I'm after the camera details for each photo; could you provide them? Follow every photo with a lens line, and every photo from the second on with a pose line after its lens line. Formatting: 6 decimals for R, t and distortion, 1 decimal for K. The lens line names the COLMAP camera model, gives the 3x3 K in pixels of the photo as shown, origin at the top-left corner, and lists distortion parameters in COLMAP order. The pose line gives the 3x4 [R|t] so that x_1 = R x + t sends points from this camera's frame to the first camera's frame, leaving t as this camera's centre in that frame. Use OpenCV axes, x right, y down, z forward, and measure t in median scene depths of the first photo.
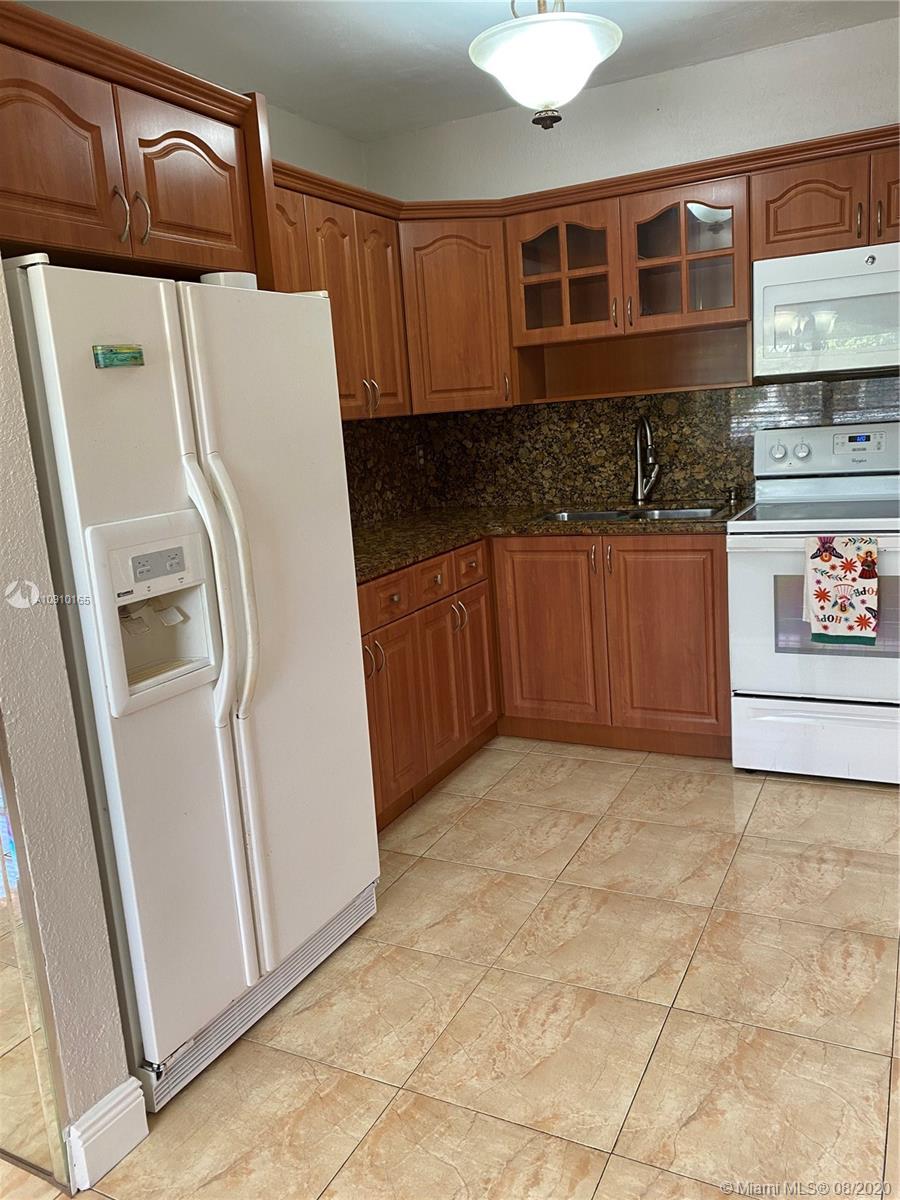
lens RADIAL K [[906.9, 0, 441.1], [0, 906.9, 585.7], [0, 0, 1]] dist [0.042535, -0.056640]
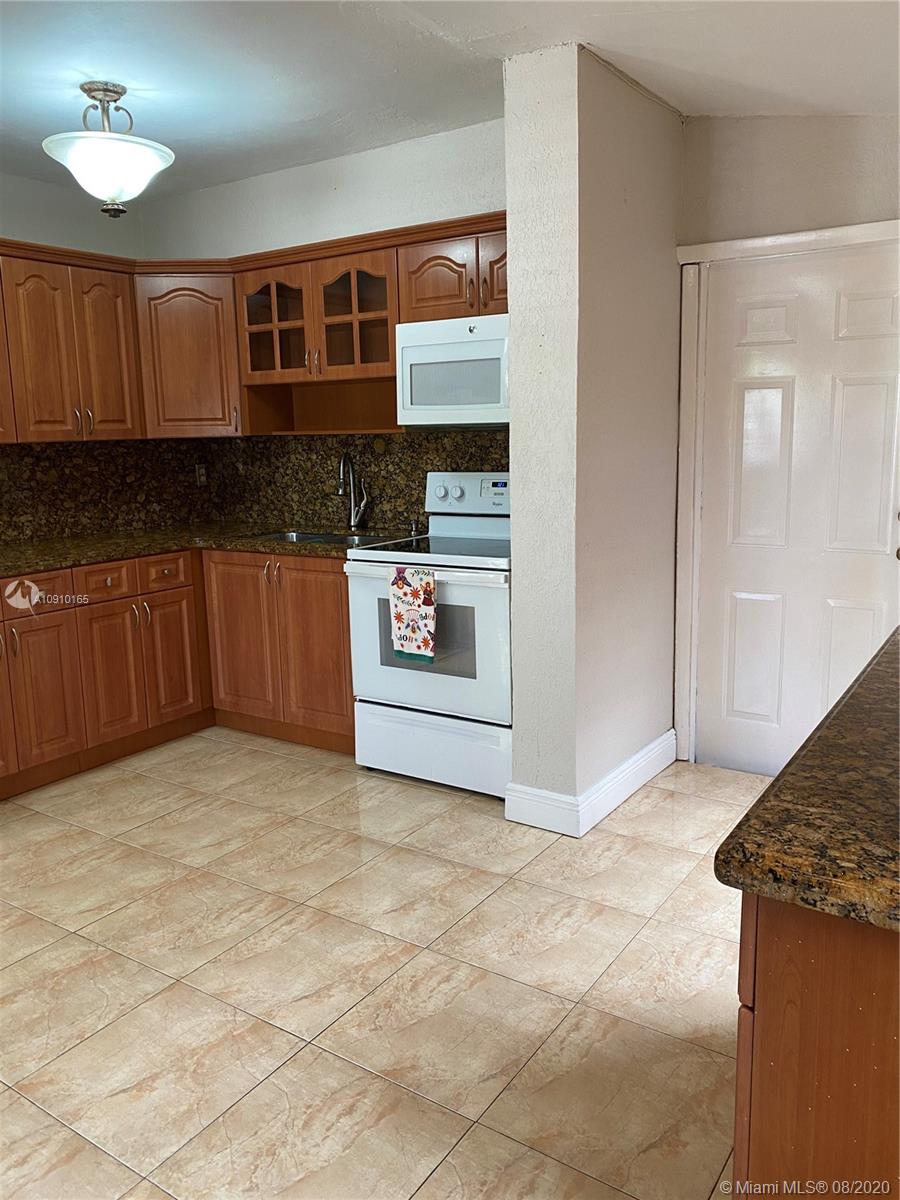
lens RADIAL K [[903.3, 0, 452.0], [0, 903.3, 579.2], [0, 0, 1]] dist [0.086010, -0.186146]
pose [[0.993280, 0.071043, -0.091362, 0.509583], [-0.072952, 0.997178, -0.017726, -0.019820], [0.089845, 0.024272, 0.995660, -0.121023]]
